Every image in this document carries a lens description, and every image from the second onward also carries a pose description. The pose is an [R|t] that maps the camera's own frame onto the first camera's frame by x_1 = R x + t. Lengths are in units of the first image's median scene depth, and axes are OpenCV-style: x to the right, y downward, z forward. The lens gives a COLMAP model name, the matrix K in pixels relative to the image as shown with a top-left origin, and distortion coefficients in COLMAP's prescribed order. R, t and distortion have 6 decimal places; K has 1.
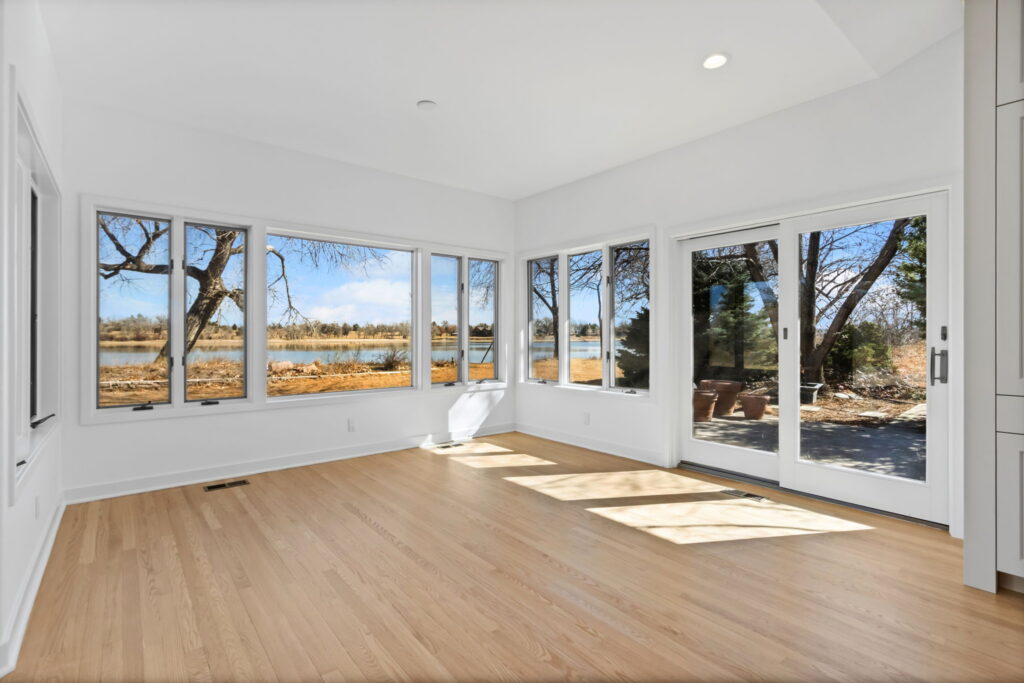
lens RADIAL K [[494.4, 0, 509.8], [0, 494.4, 336.2], [0, 0, 1]] dist [0.000826, -0.000182]
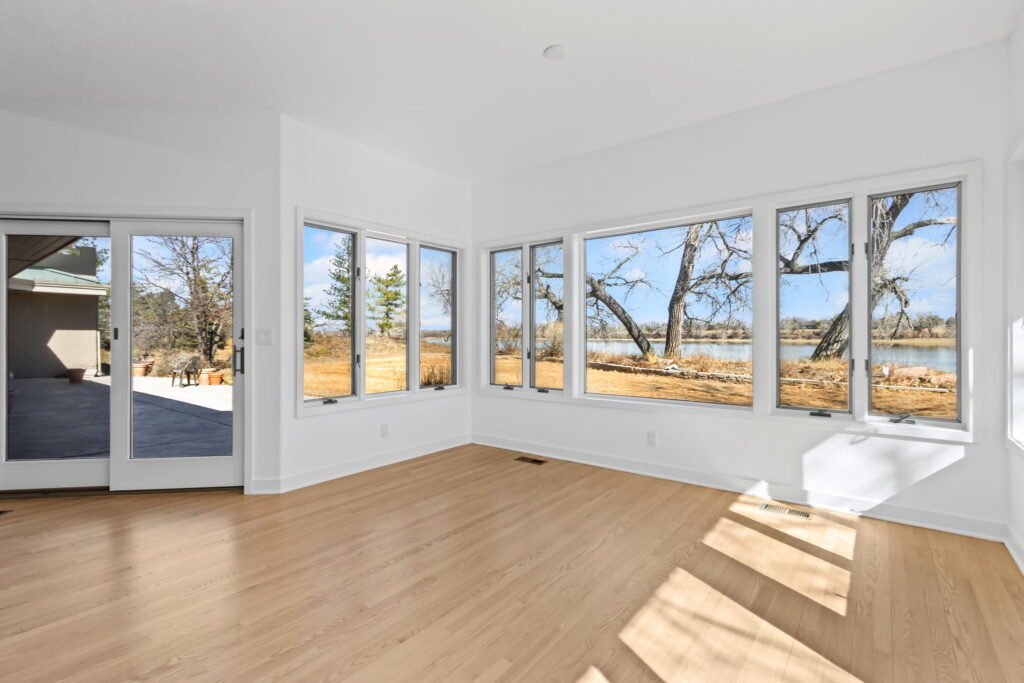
lens RADIAL K [[481.6, 0, 509.6], [0, 481.6, 336.6], [0, 0, 1]] dist [0.000806, 0.000264]
pose [[0.178114, 0.000774, -0.984010, 0.515511], [0.003701, 0.999992, 0.001457, 0.000748], [0.984003, -0.003901, 0.178110, 0.680443]]
